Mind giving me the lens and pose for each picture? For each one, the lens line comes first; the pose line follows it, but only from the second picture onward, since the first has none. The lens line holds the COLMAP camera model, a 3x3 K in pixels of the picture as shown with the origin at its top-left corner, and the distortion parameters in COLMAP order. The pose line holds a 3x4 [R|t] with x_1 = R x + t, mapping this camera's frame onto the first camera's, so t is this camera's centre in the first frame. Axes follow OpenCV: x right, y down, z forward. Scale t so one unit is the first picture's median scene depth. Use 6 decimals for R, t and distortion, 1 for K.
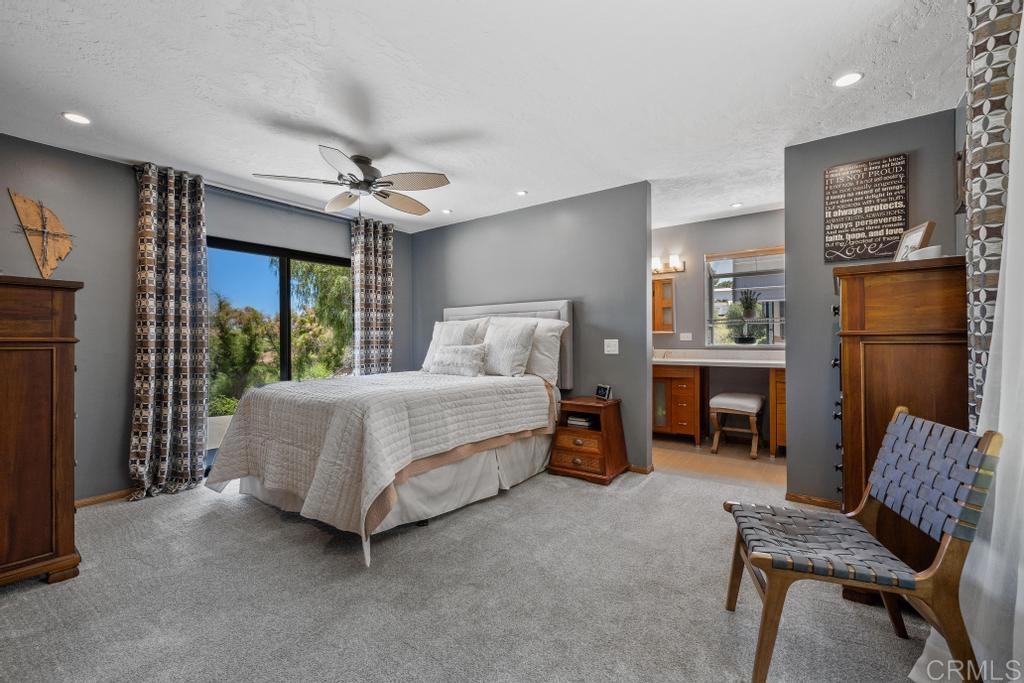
lens RADIAL K [[428.3, 0, 512.7], [0, 428.3, 342.8], [0, 0, 1]] dist [-0.001573, -0.000166]
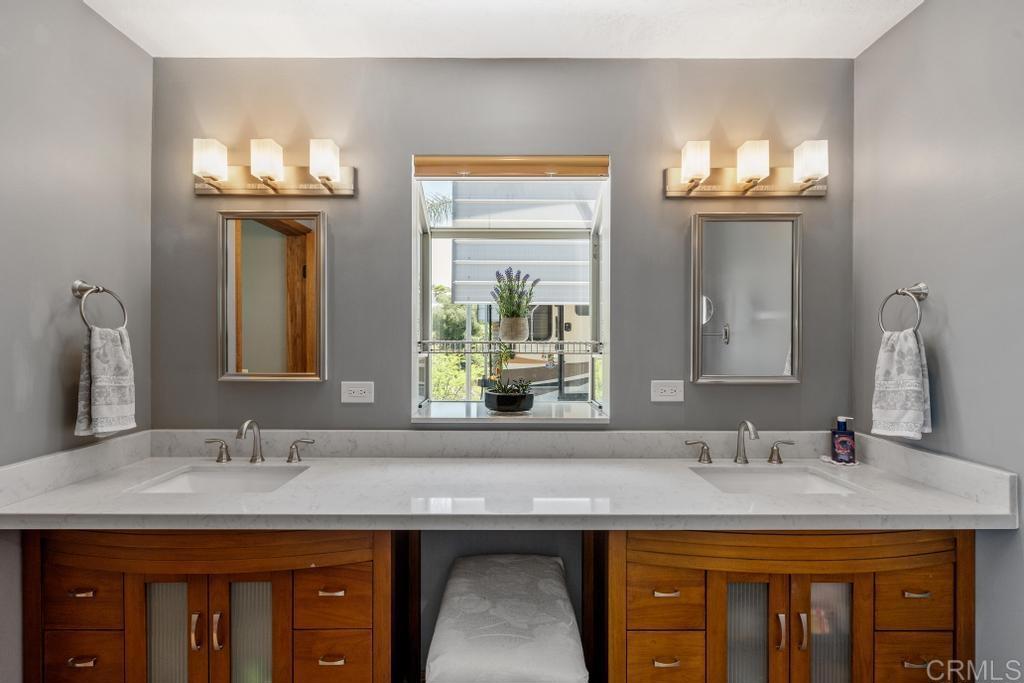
lens RADIAL K [[463.1, 0, 517.5], [0, 463.1, 349.4], [0, 0, 1]] dist [0.003942, -0.000177]
pose [[0.782226, 0.010586, 0.622905, 0.181060], [-0.005135, 0.999931, -0.010545, -0.029110], [-0.622974, 0.005050, 0.782226, 0.419040]]
